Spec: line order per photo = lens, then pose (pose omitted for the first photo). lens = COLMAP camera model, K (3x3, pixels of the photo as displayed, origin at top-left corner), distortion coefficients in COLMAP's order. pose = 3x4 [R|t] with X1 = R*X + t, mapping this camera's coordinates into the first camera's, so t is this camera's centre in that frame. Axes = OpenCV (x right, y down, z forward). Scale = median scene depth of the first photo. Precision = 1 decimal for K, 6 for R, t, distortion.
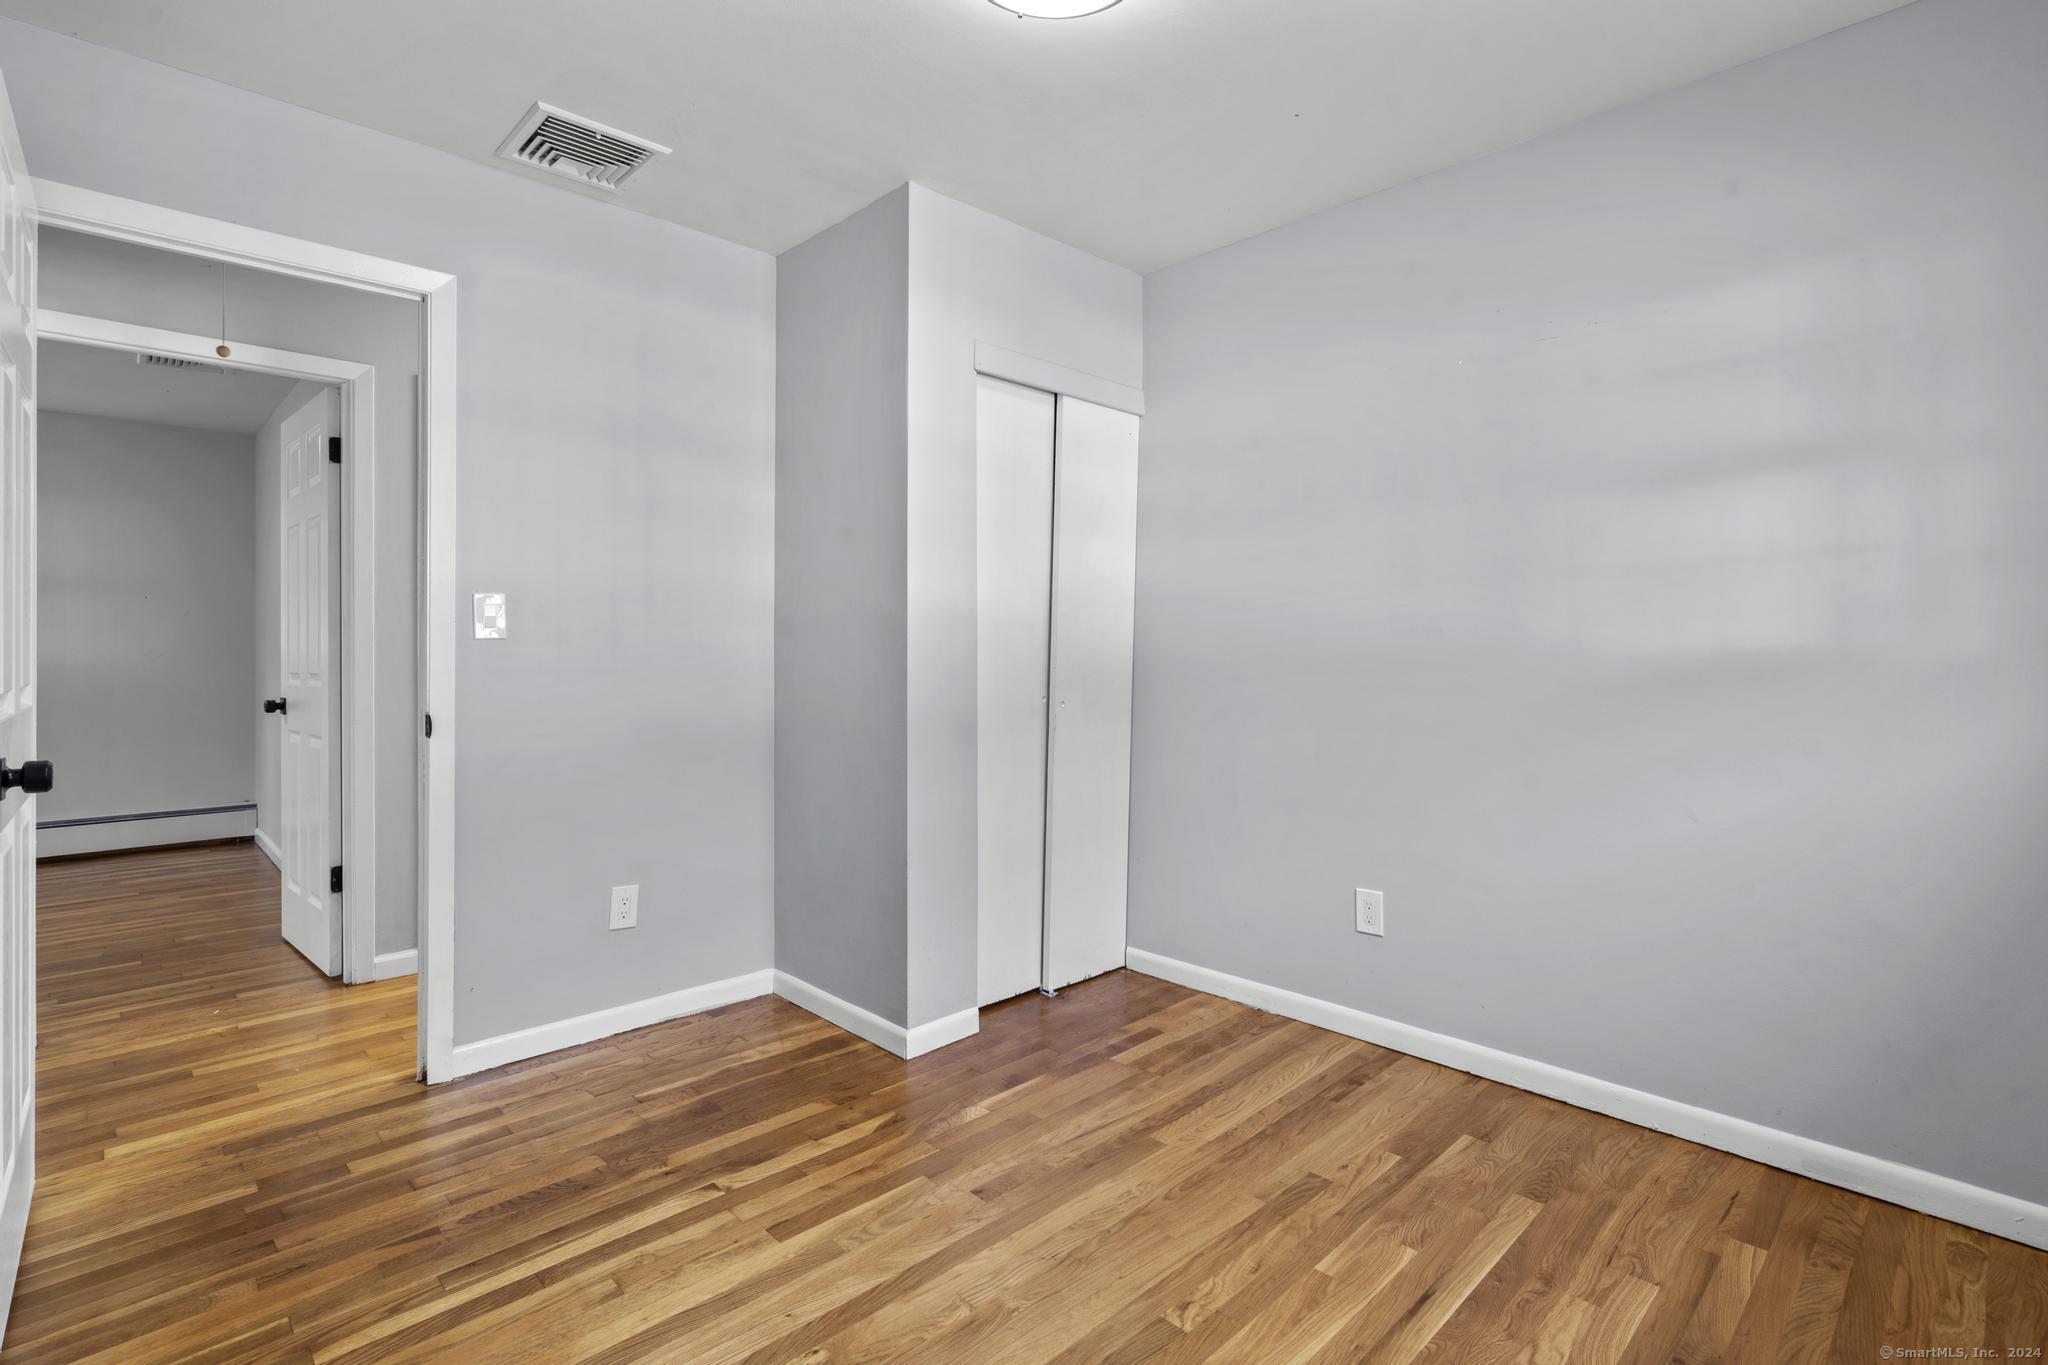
lens RADIAL K [[950.6, 0, 1016.8], [0, 950.6, 673.3], [0, 0, 1]] dist [-0.000730, 0.000258]
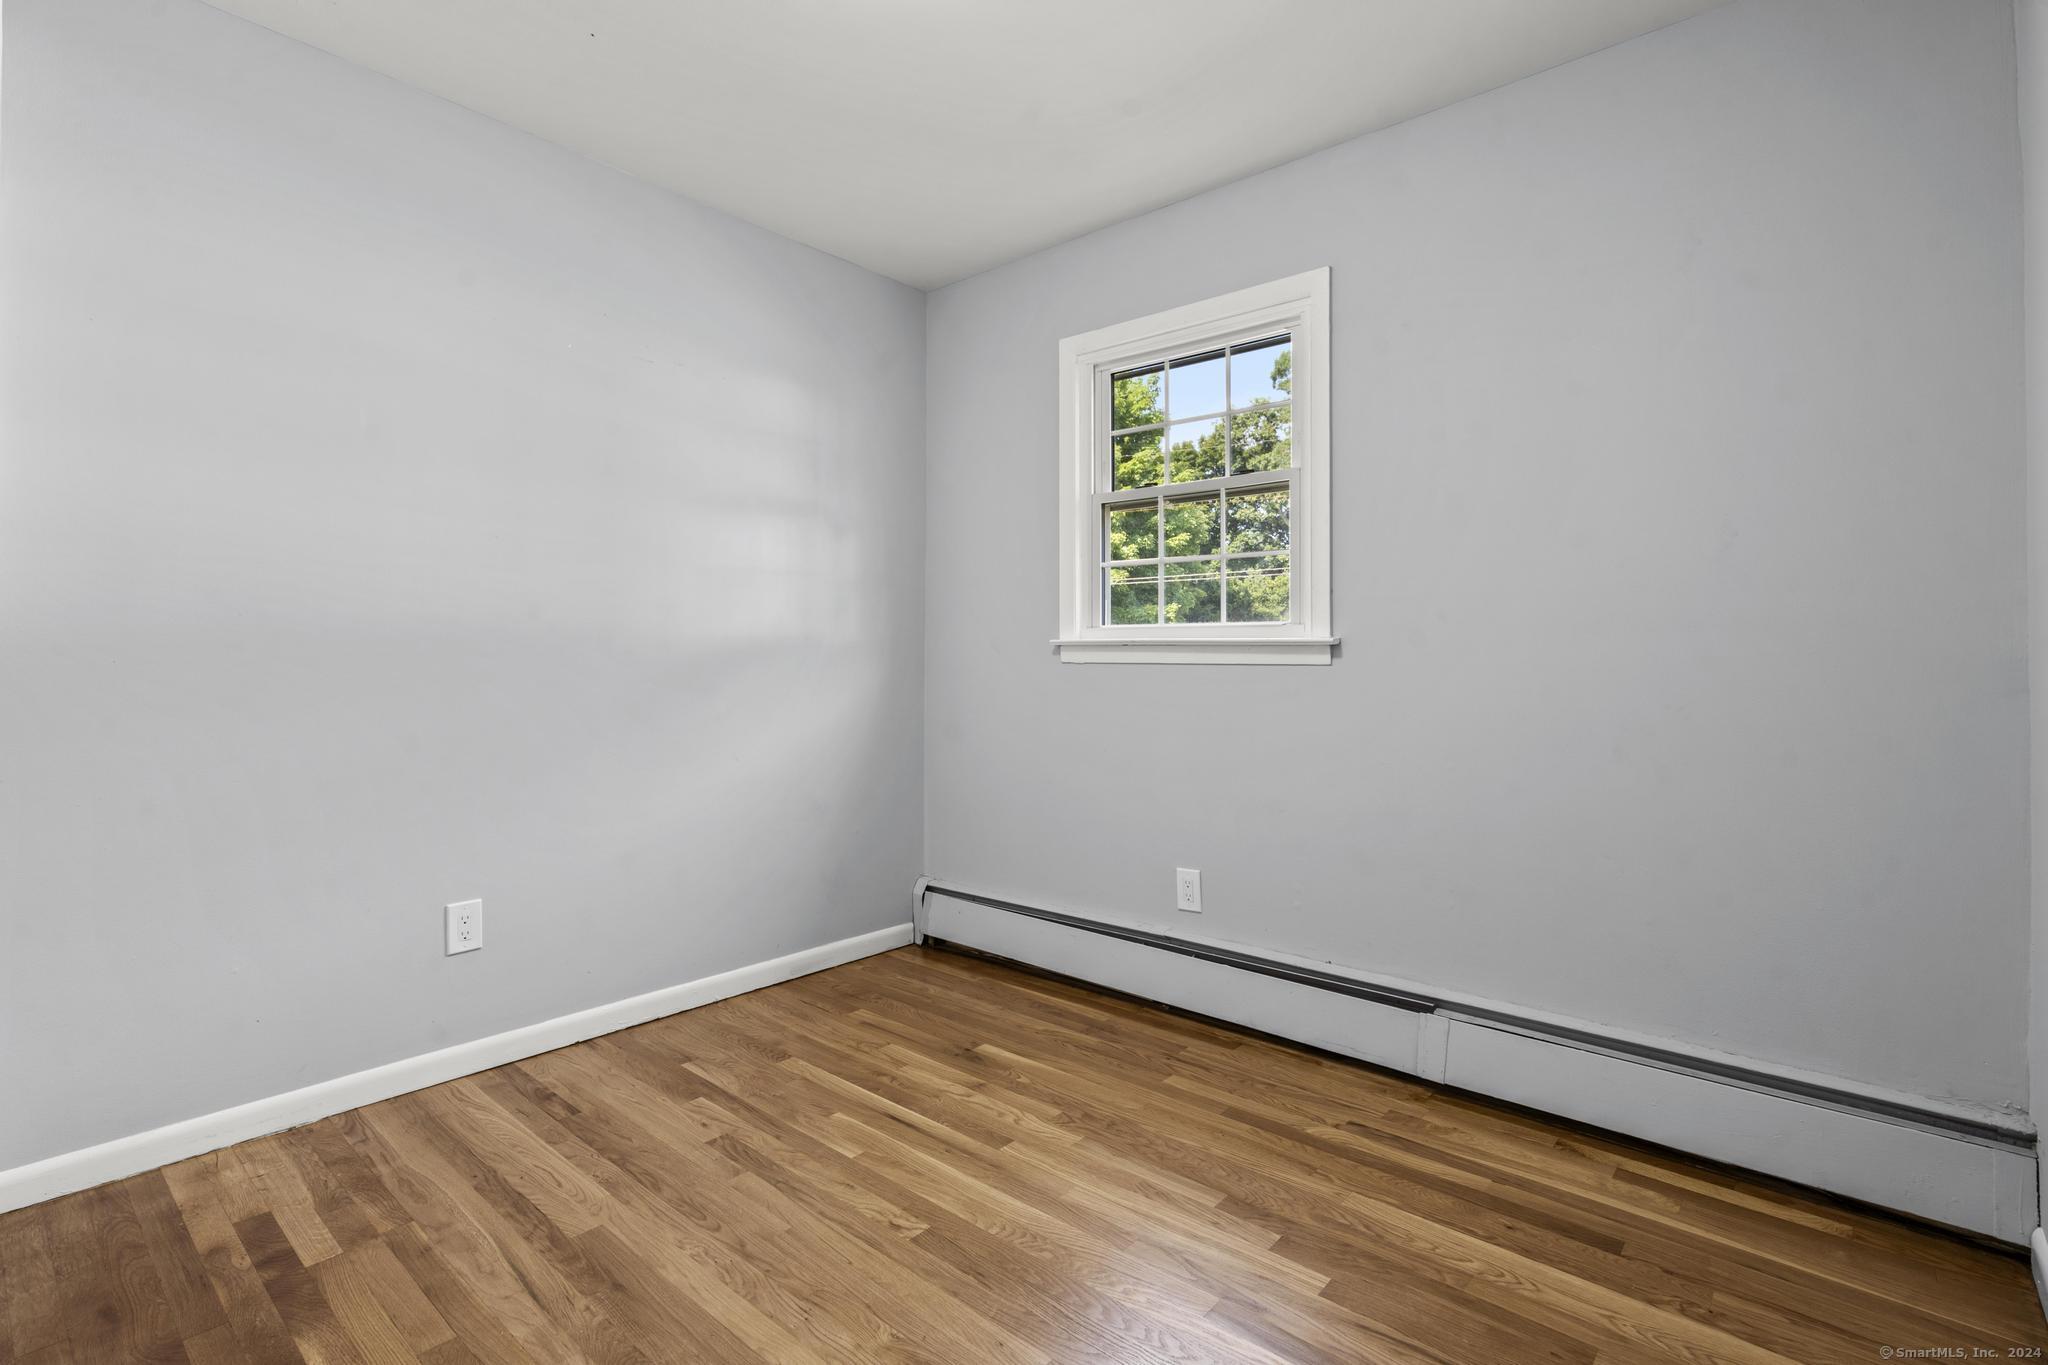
lens RADIAL K [[950.6, 0, 1016.8], [0, 950.6, 673.3], [0, 0, 1]] dist [-0.000730, 0.000258]
pose [[-0.079777, -0.013658, 0.996719, -0.666191], [0.018823, 0.999707, 0.015205, 0.017561], [-0.996635, 0.019974, -0.079497, 0.691538]]
